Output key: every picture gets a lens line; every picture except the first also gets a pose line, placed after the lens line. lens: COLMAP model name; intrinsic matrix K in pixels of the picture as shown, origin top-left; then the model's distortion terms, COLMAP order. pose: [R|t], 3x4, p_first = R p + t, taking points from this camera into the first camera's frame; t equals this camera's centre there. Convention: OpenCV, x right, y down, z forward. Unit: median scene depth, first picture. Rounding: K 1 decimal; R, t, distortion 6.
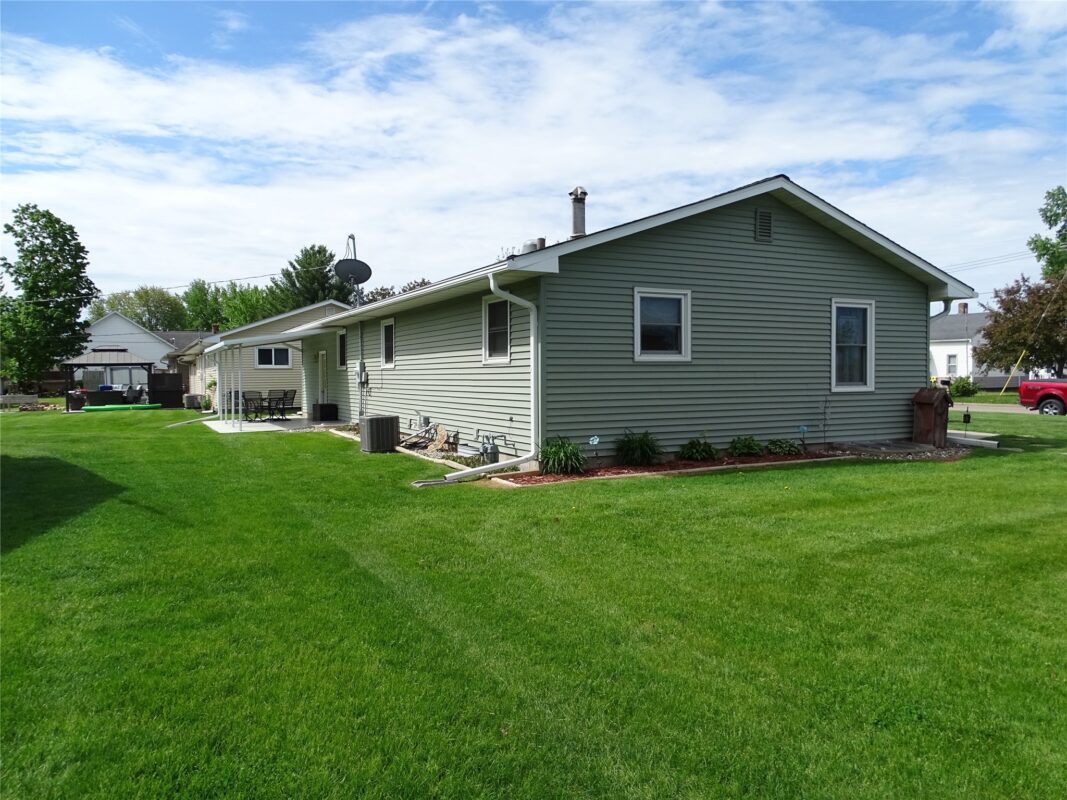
lens RADIAL K [[782.6, 0, 528.6], [0, 782.6, 393.7], [0, 0, 1]] dist [0.013945, -0.000699]
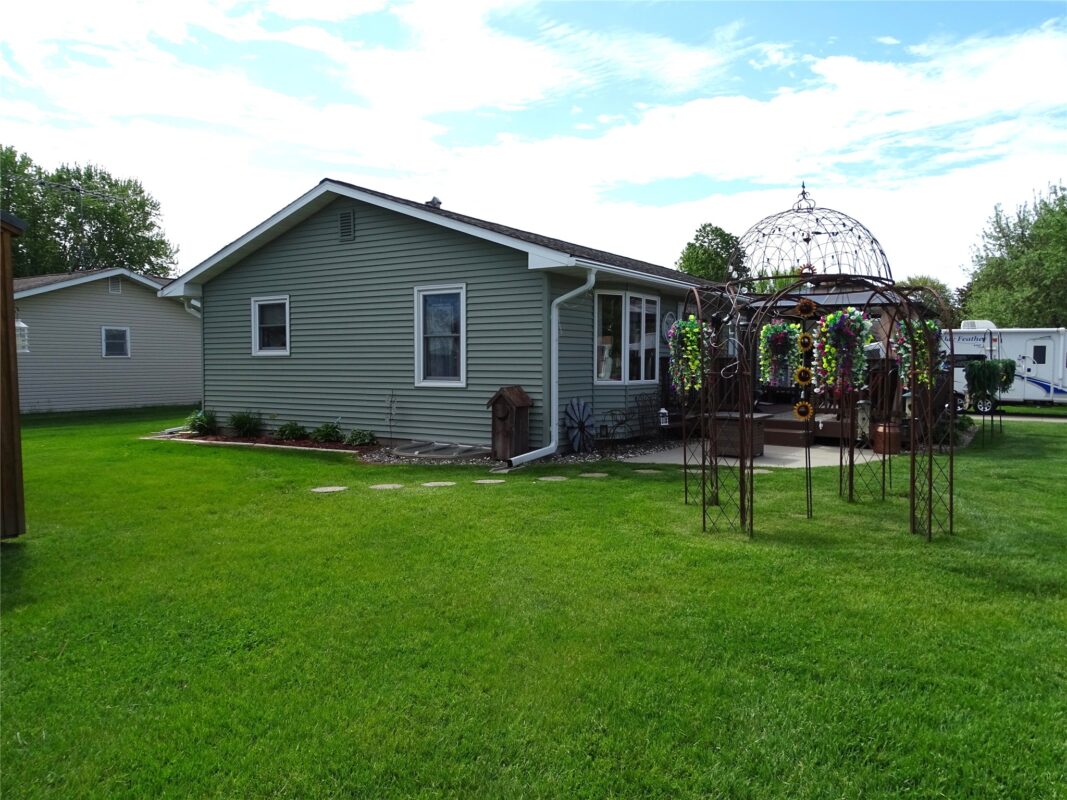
lens RADIAL K [[767.1, 0, 536.6], [0, 767.1, 395.5], [0, 0, 1]] dist [-0.000379, 0.001607]
pose [[0.526797, 0.040496, -0.849026, 1.246155], [-0.021425, 0.999180, 0.034364, -0.025821], [0.849721, 0.000088, 0.527233, 0.635408]]
